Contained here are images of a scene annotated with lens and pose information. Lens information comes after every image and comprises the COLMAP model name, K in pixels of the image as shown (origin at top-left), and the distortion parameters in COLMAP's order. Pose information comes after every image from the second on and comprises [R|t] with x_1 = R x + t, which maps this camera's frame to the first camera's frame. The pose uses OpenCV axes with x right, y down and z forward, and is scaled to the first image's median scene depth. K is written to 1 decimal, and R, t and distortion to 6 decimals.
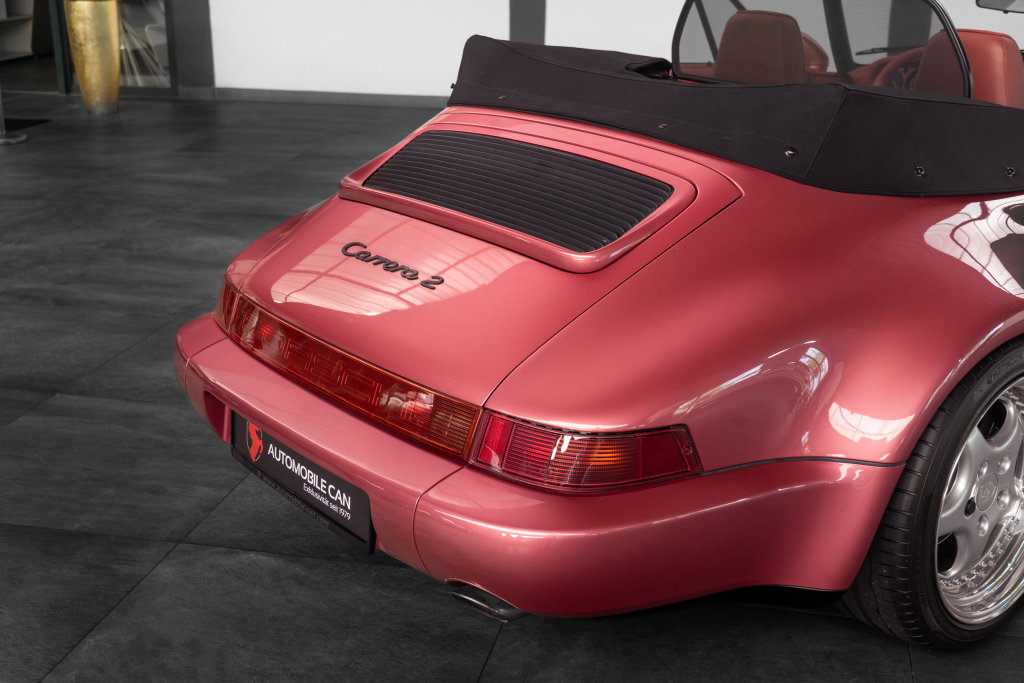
lens RADIAL K [[1256.2, 0, 512.0], [0, 1256.2, 341.5], [0, 0, 1]] dist [0.021971, -0.013106]
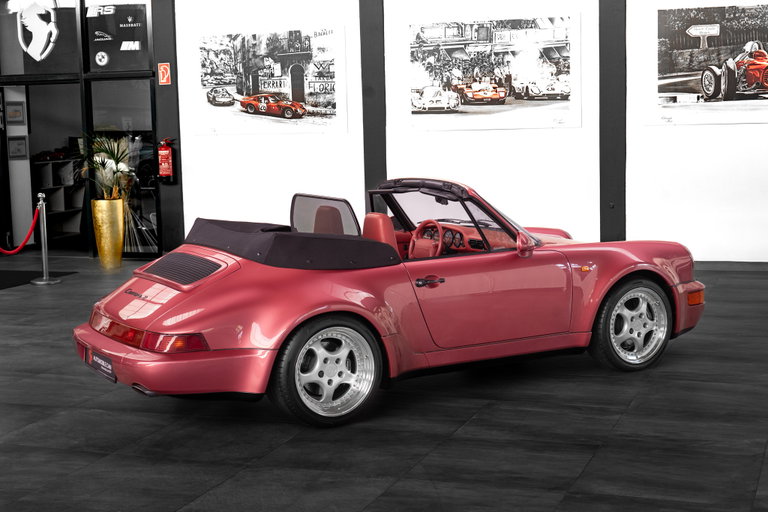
lens RADIAL K [[1255.3, 0, 384.0], [0, 1255.3, 256.0], [0, 0, 1]] dist [0.005633, 0.081939]
pose [[0.989006, -0.014119, -0.147200, 0.652493], [-0.016238, 0.979042, -0.203009, 0.314434], [0.146982, 0.203168, 0.968049, -1.273808]]
